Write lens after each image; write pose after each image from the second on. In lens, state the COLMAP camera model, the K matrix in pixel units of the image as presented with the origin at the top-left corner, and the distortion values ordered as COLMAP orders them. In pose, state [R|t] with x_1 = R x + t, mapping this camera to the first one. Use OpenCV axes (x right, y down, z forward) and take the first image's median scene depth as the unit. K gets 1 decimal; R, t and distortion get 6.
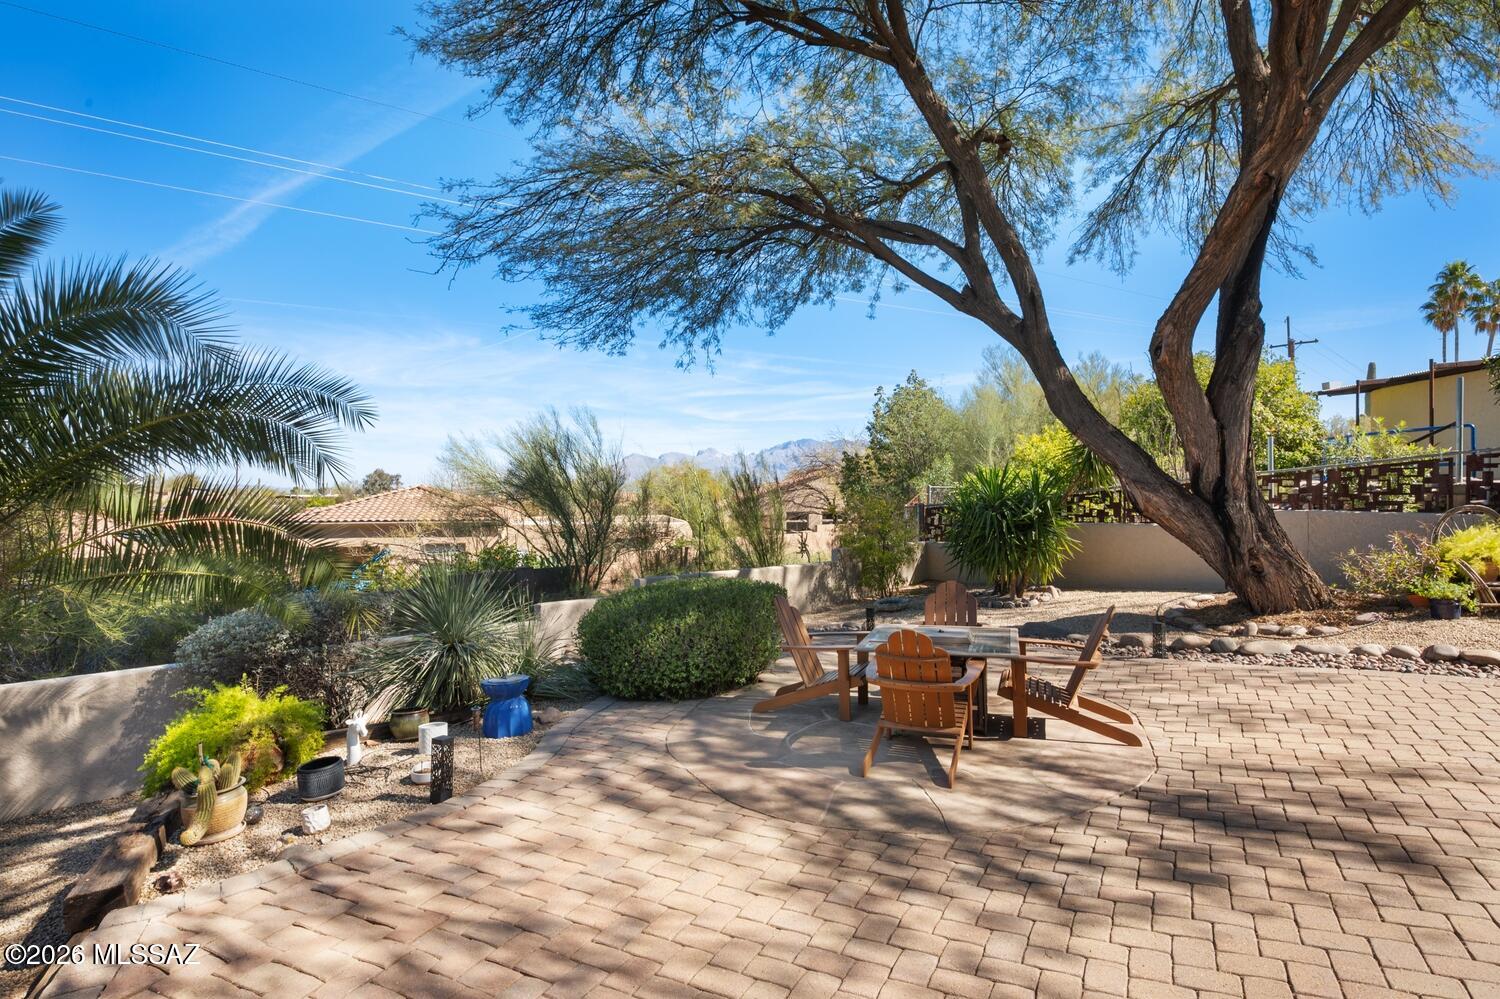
lens RADIAL K [[751.3, 0, 750.0], [0, 751.3, 499.5], [0, 0, 1]] dist [0.001952, 0.000305]
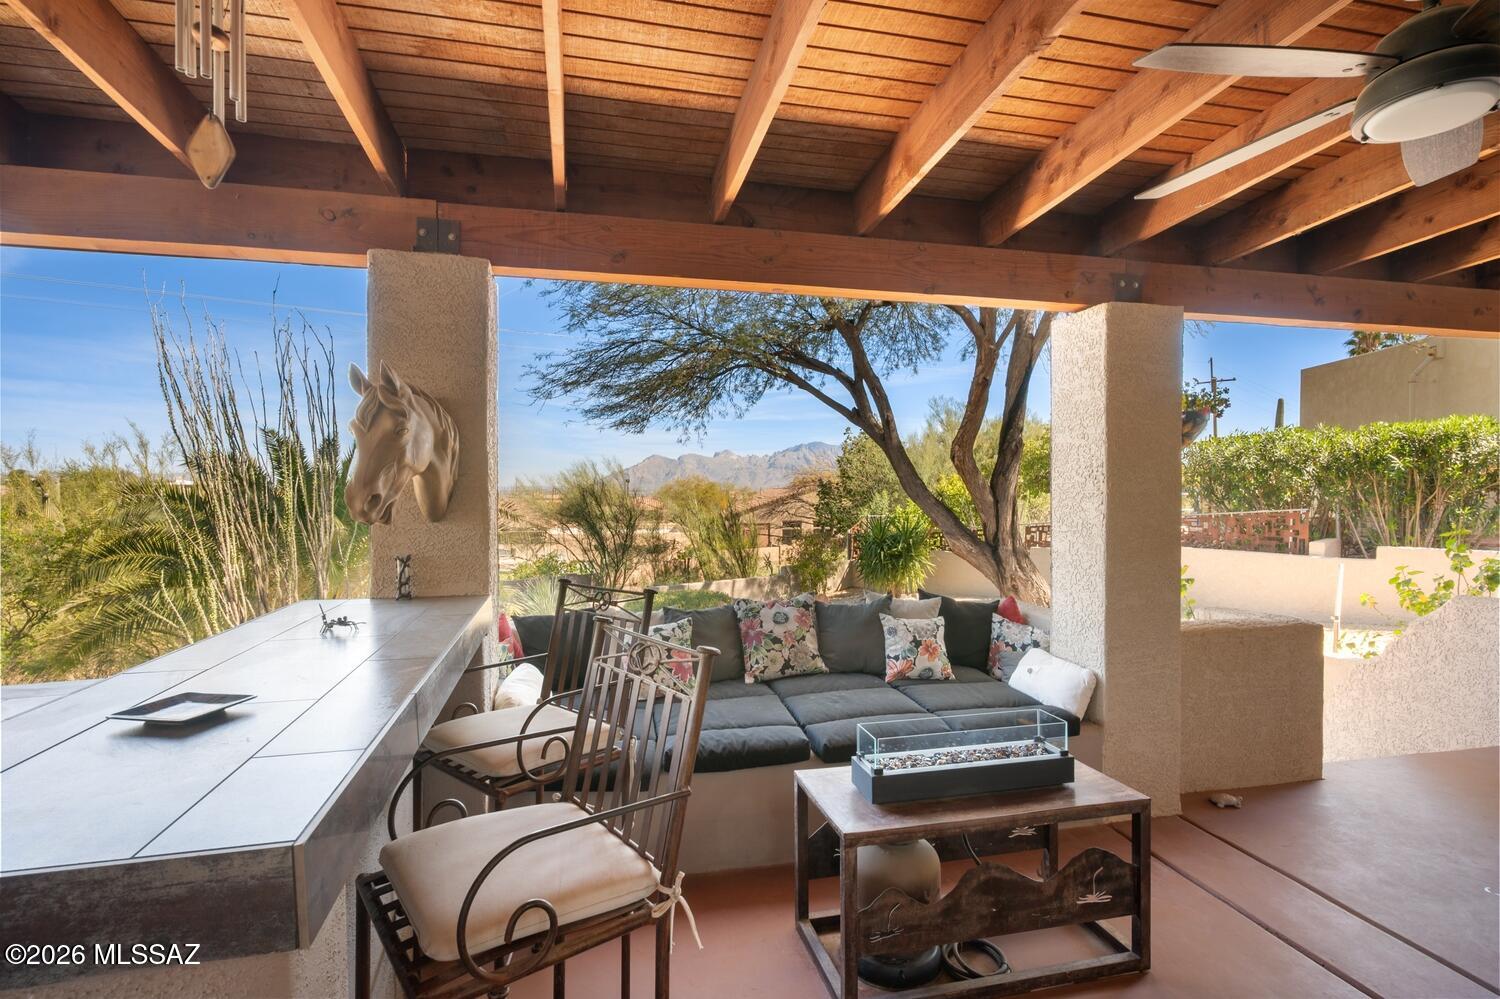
lens RADIAL K [[729.5, 0, 750.0], [0, 729.5, 499.5], [0, 0, 1]] dist [-0.002681, -0.000262]
pose [[0.999707, 0.007141, -0.023128, 0.069436], [-0.007007, 0.999958, 0.005845, -0.064495], [0.023169, -0.005681, 0.999715, -0.383134]]
